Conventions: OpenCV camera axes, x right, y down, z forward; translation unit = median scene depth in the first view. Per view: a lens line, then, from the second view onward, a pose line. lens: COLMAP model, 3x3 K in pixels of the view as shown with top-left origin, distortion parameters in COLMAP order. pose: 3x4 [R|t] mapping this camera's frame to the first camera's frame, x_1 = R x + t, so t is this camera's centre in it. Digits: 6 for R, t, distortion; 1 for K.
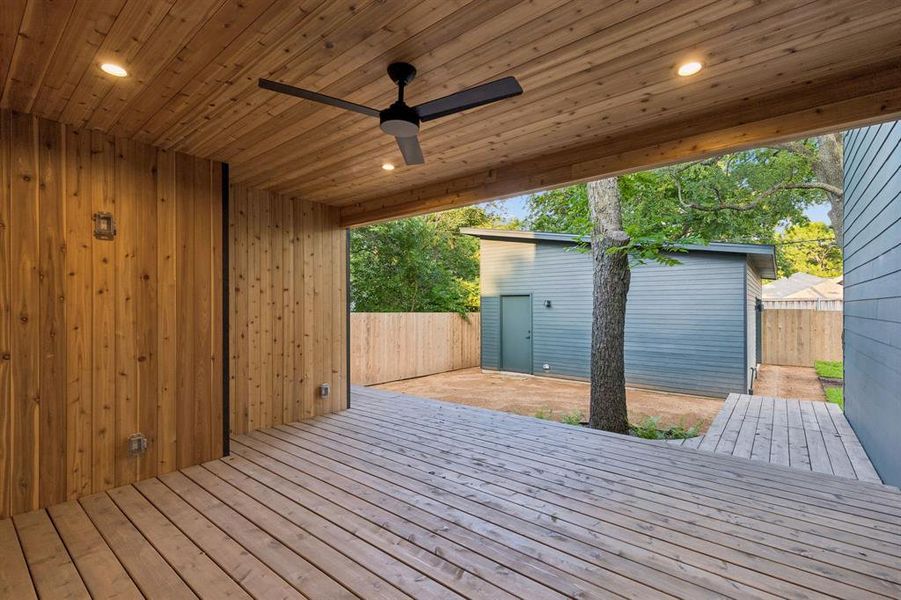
lens RADIAL K [[409.6, 0, 451.4], [0, 409.6, 304.2], [0, 0, 1]] dist [0.000740, 0.000143]
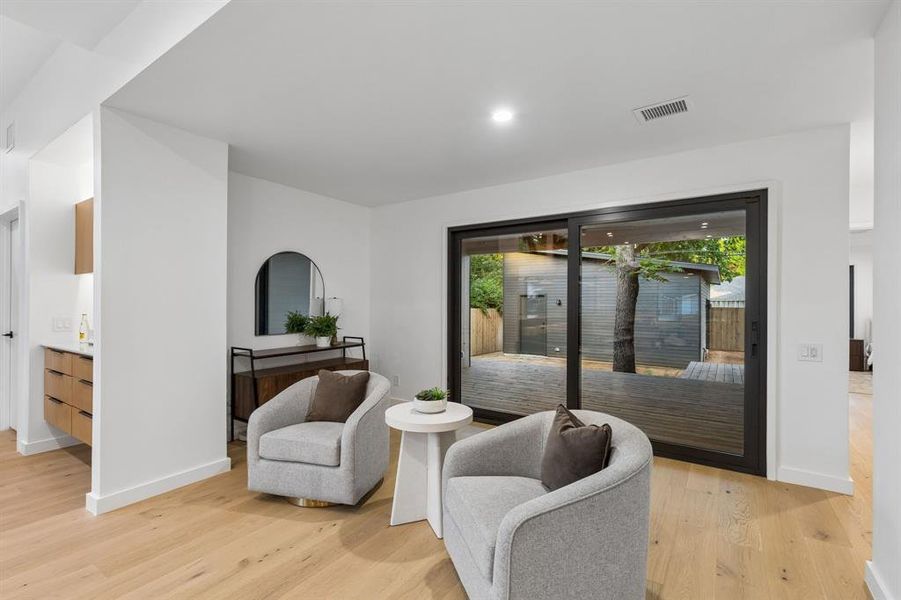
lens RADIAL K [[409.6, 0, 449.6], [0, 409.6, 300.8], [0, 0, 1]] dist [0.000740, 0.000143]
pose [[0.996464, 0.007717, 0.083667, -0.224905], [-0.007755, 0.999970, 0.000124, -0.002954], [-0.083664, -0.000772, 0.996494, -0.291230]]
